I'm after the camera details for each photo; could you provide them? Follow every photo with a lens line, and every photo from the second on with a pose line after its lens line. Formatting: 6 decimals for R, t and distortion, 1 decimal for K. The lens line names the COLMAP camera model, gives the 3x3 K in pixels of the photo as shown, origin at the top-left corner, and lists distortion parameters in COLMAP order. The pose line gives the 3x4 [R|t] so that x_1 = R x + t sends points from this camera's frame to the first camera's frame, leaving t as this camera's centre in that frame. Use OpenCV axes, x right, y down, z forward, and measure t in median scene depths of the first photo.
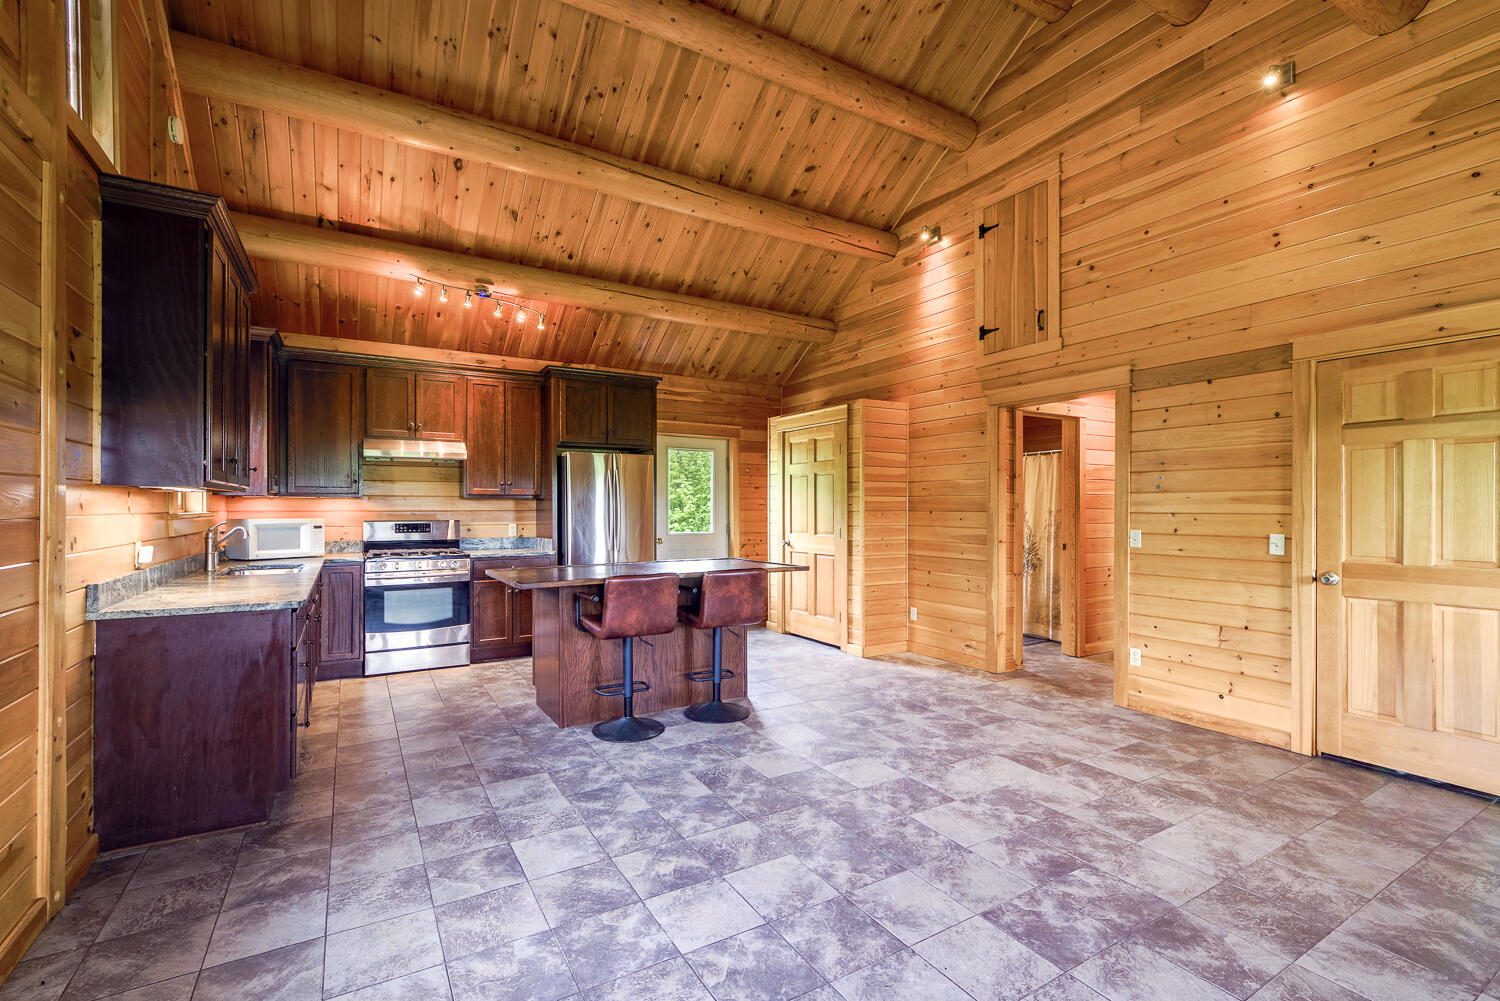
lens RADIAL K [[668.2, 0, 722.9], [0, 668.2, 508.8], [0, 0, 1]] dist [-0.002014, -0.000162]
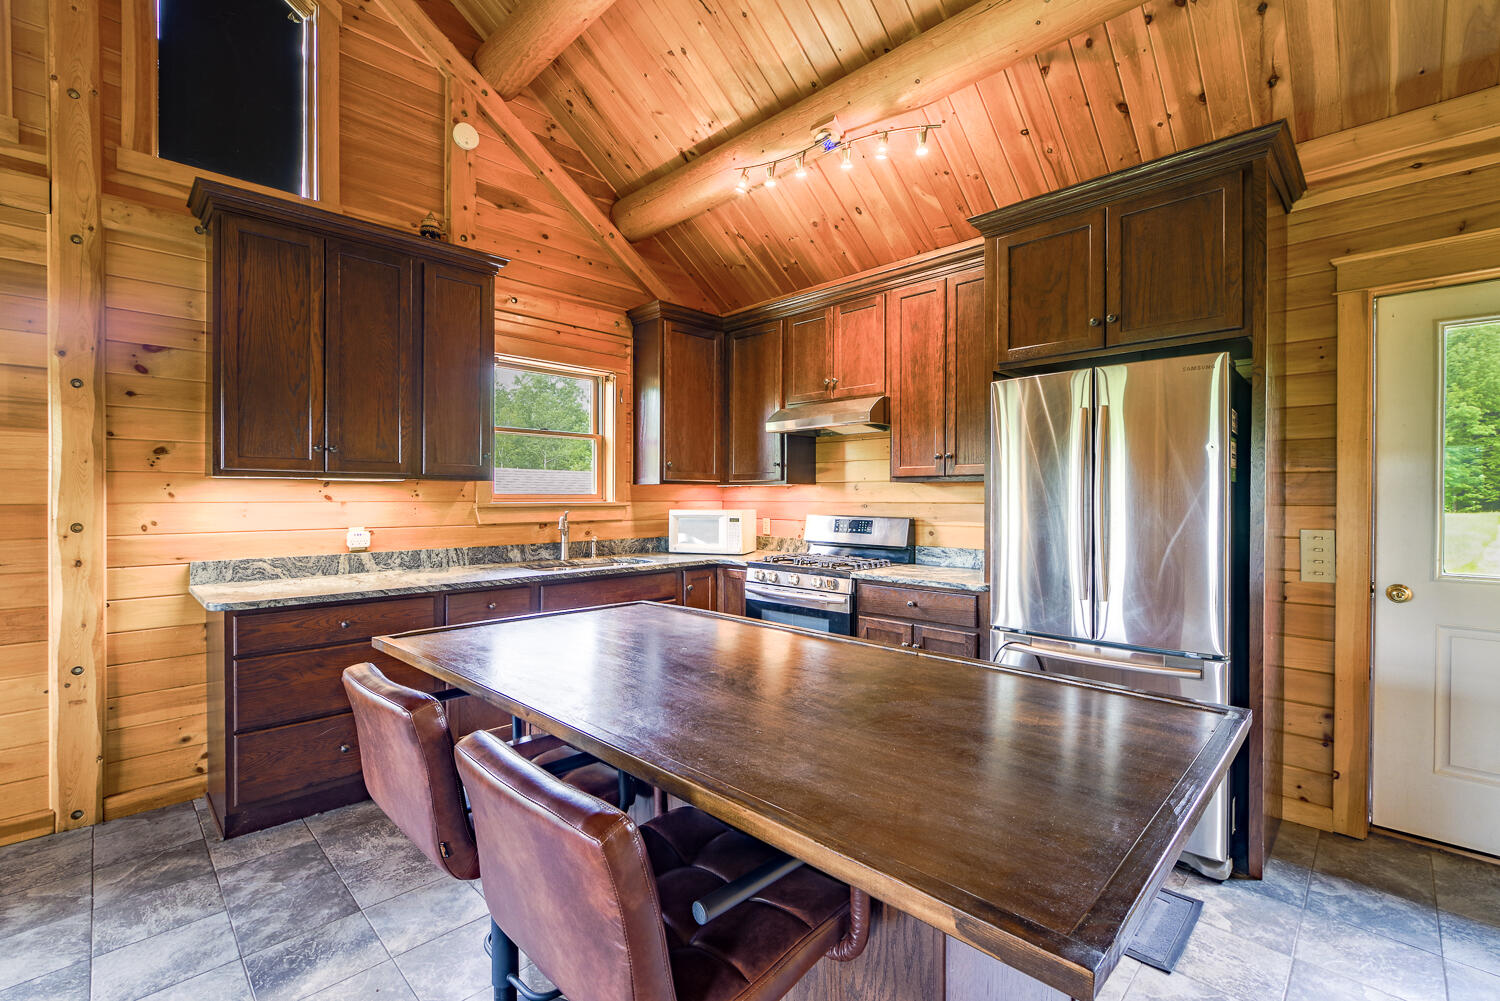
lens RADIAL K [[654.8, 0, 750.0], [0, 654.8, 500.5], [0, 0, 1]] dist [-0.001084, -0.000084]
pose [[0.264007, 0.005569, -0.964505, 0.251333], [-0.003855, 0.999981, 0.004718, -0.001929], [0.964513, 0.002473, 0.264023, 0.989404]]
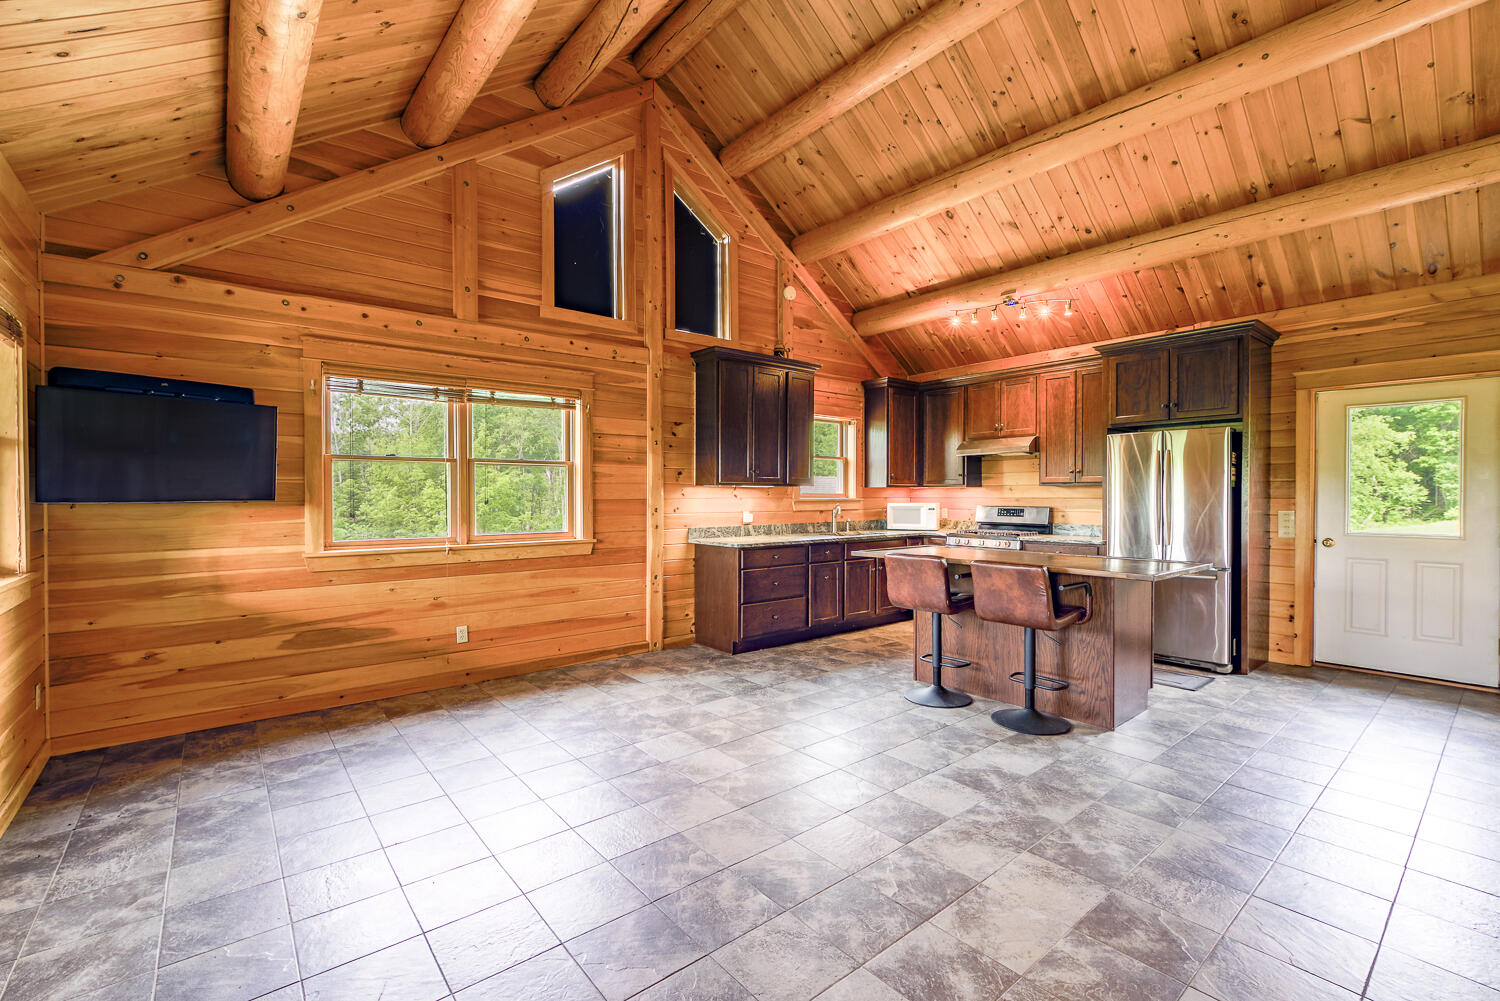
lens RADIAL K [[649.7, 0, 737.4], [0, 649.7, 501.1], [0, 0, 1]] dist [-0.001527, -0.000068]
pose [[0.151994, 0.008504, -0.988345, 0.822749], [-0.000880, 0.999964, 0.008469, -0.000330], [0.988381, -0.000417, 0.151996, 0.490872]]
